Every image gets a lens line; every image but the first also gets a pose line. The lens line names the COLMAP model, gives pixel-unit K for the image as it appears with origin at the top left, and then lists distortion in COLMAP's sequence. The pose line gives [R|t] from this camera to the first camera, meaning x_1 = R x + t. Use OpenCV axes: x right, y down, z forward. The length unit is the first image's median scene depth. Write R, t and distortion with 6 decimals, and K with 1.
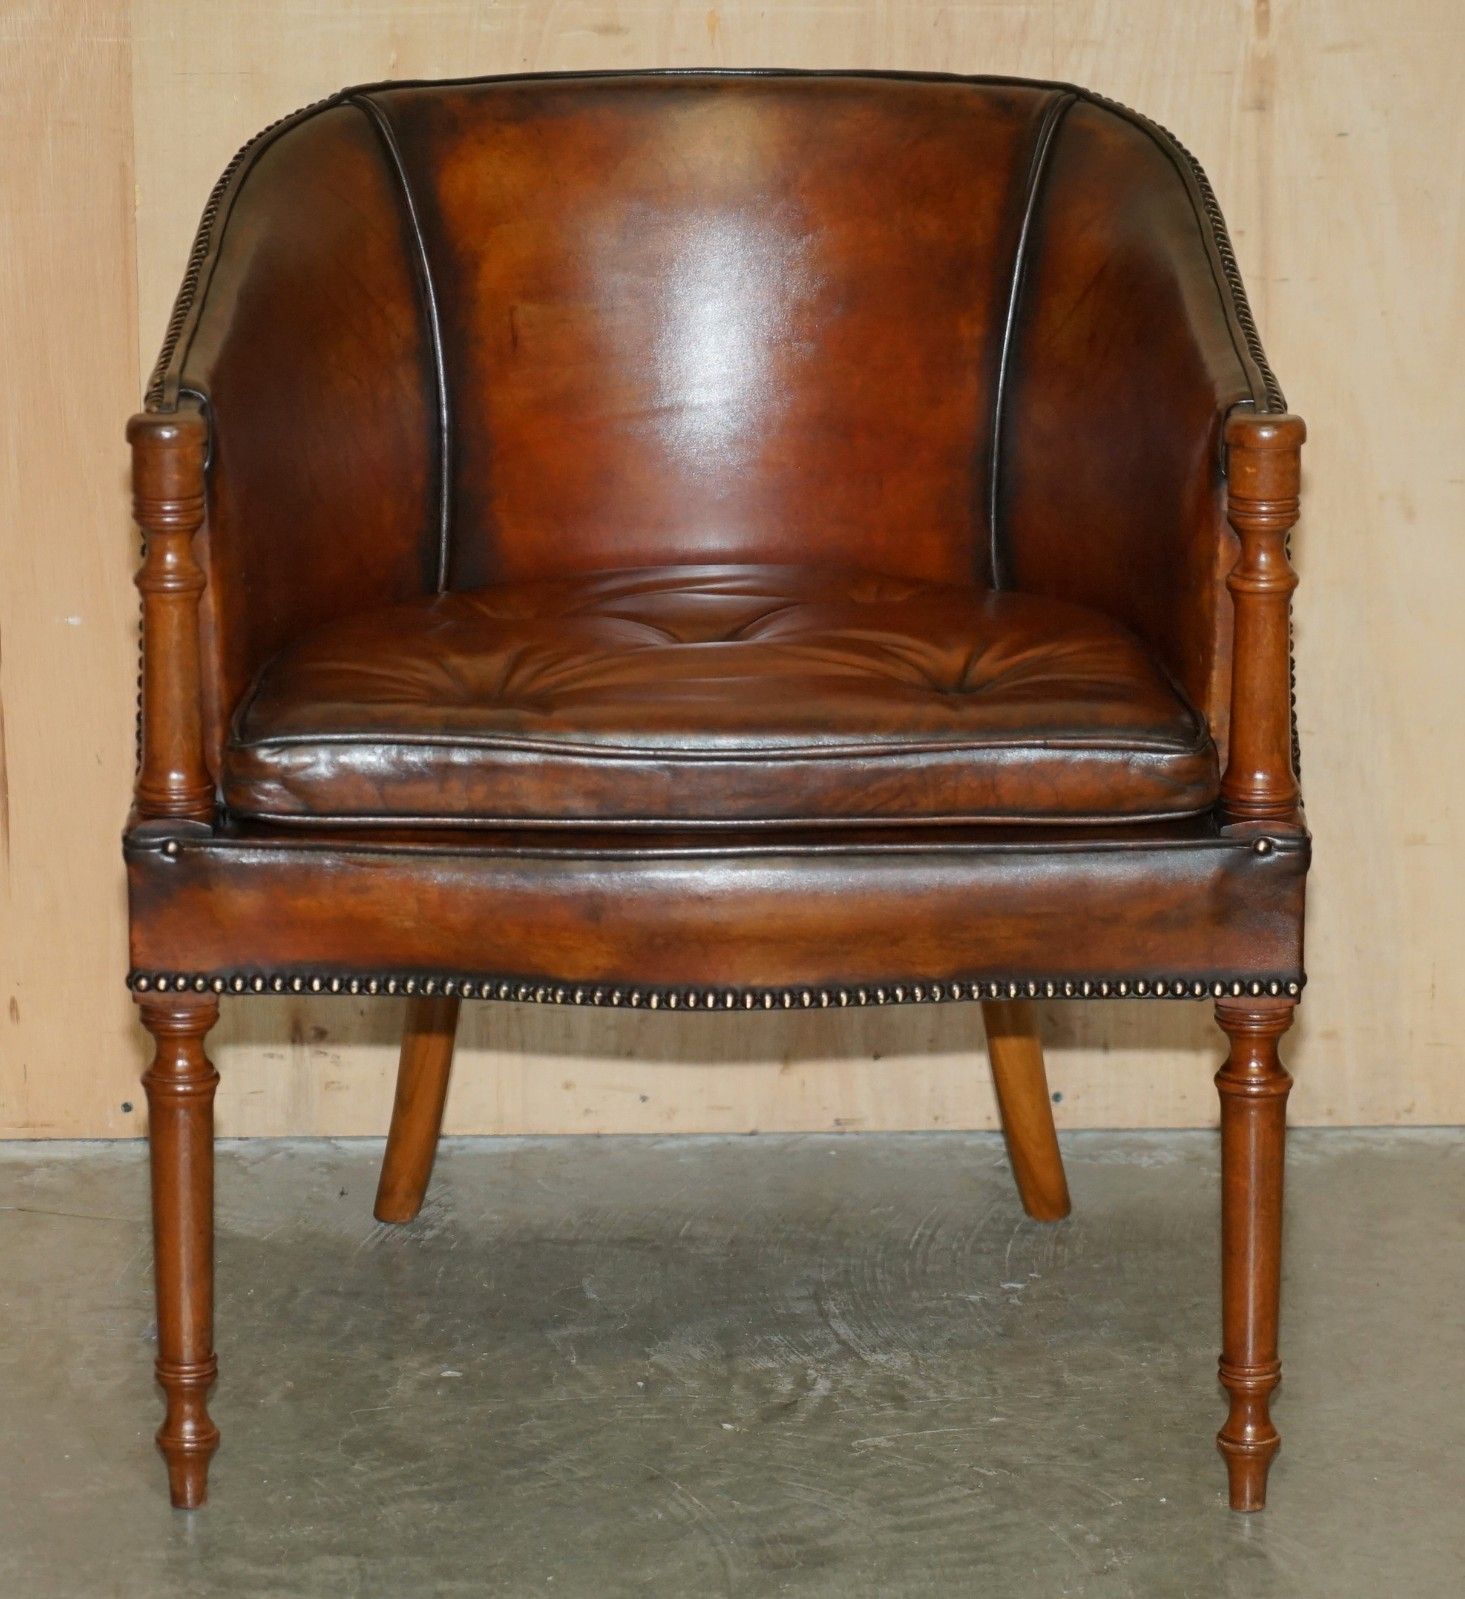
lens RADIAL K [[4204.6, 0, 732.5], [0, 4204.6, 799.5], [0, 0, 1]] dist [-0.024511, -0.392942]
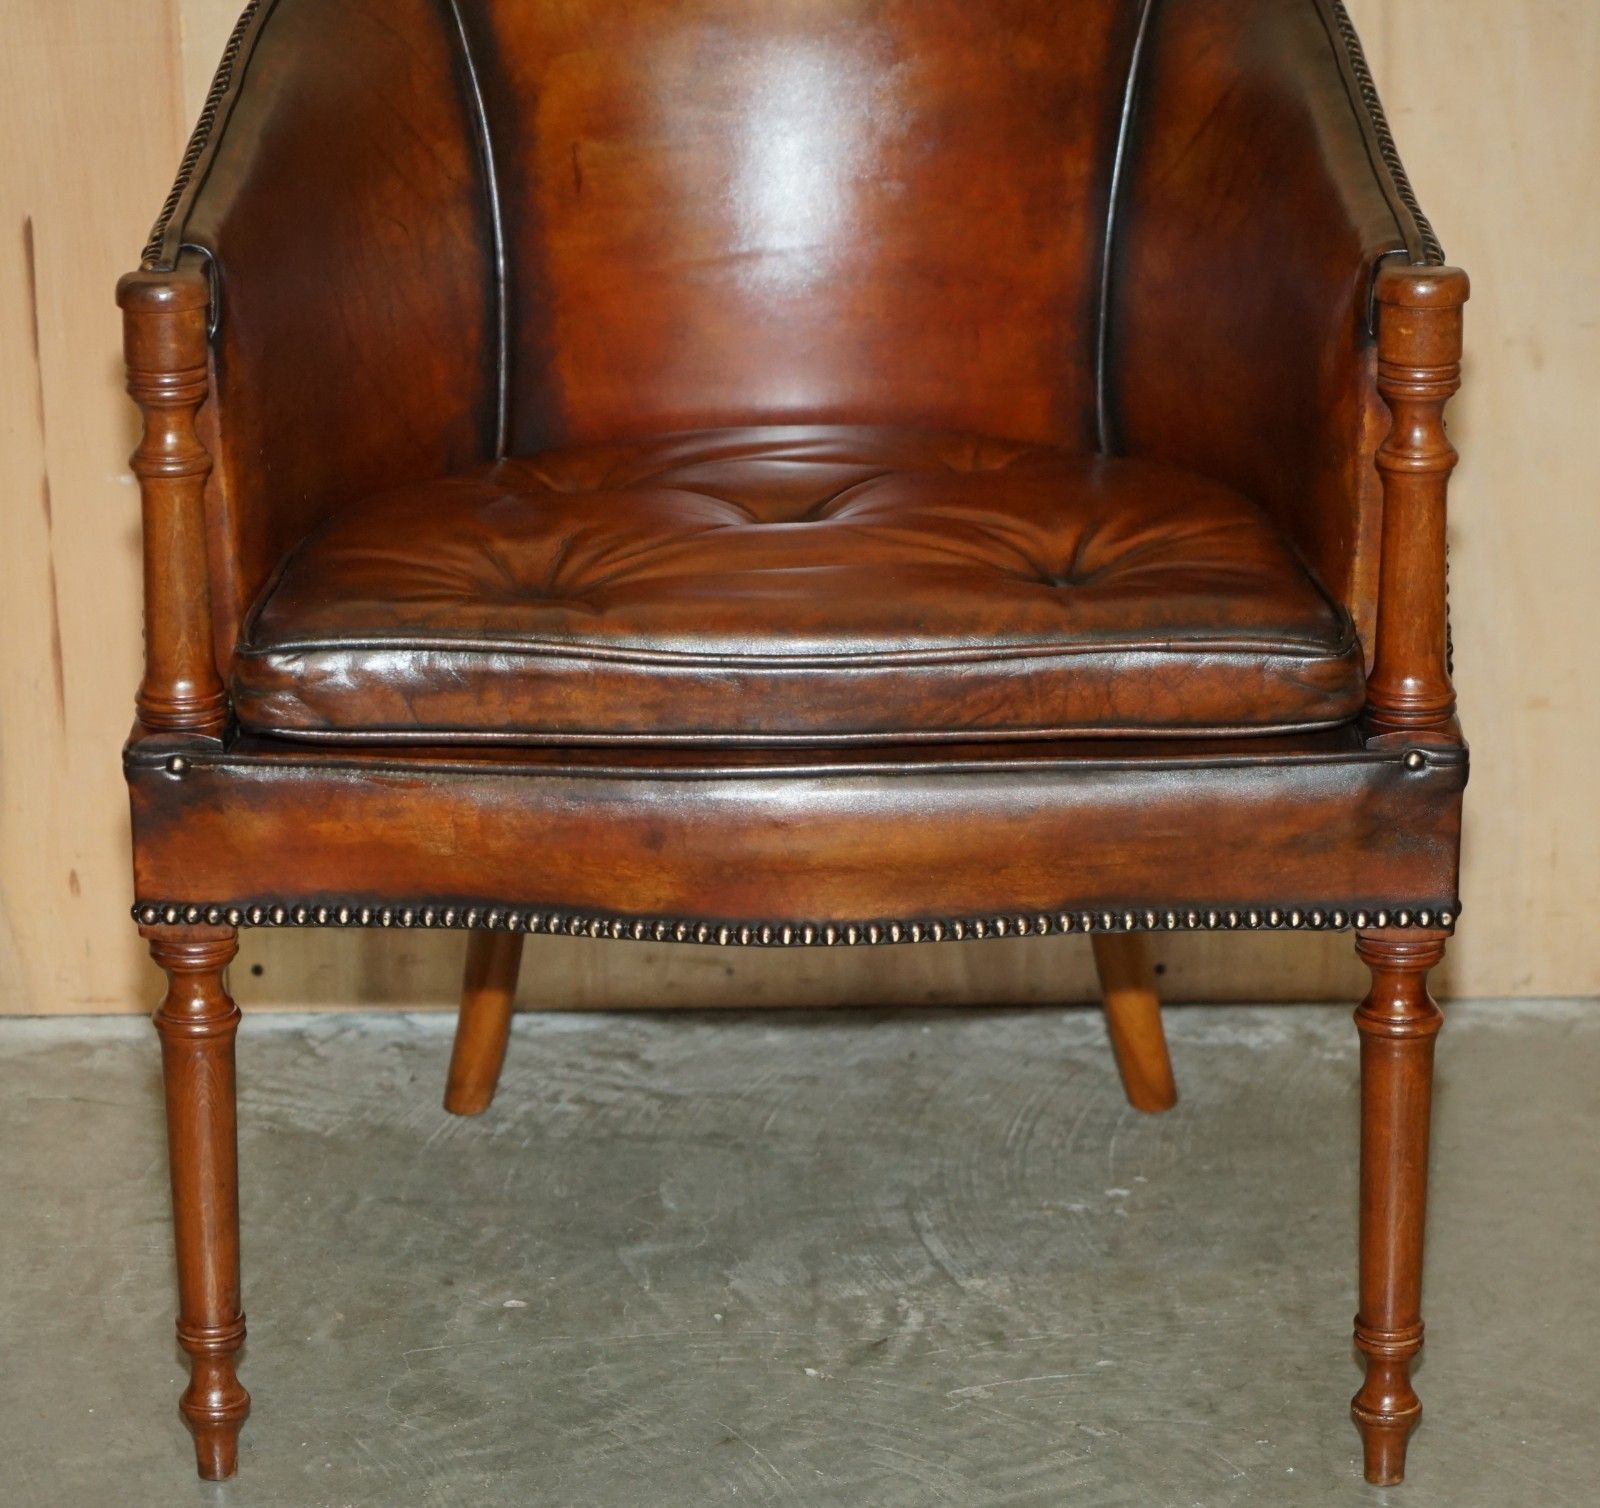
lens RADIAL K [[3518.5, 0, 769.8], [0, 3518.5, 758.6], [0, 0, 1]] dist [-0.027411, -0.205425]
pose [[0.999776, -0.002142, -0.021044, 0.006431], [0.003393, 0.998217, 0.059592, -0.031707], [0.020879, -0.059650, 0.998001, 0.248885]]
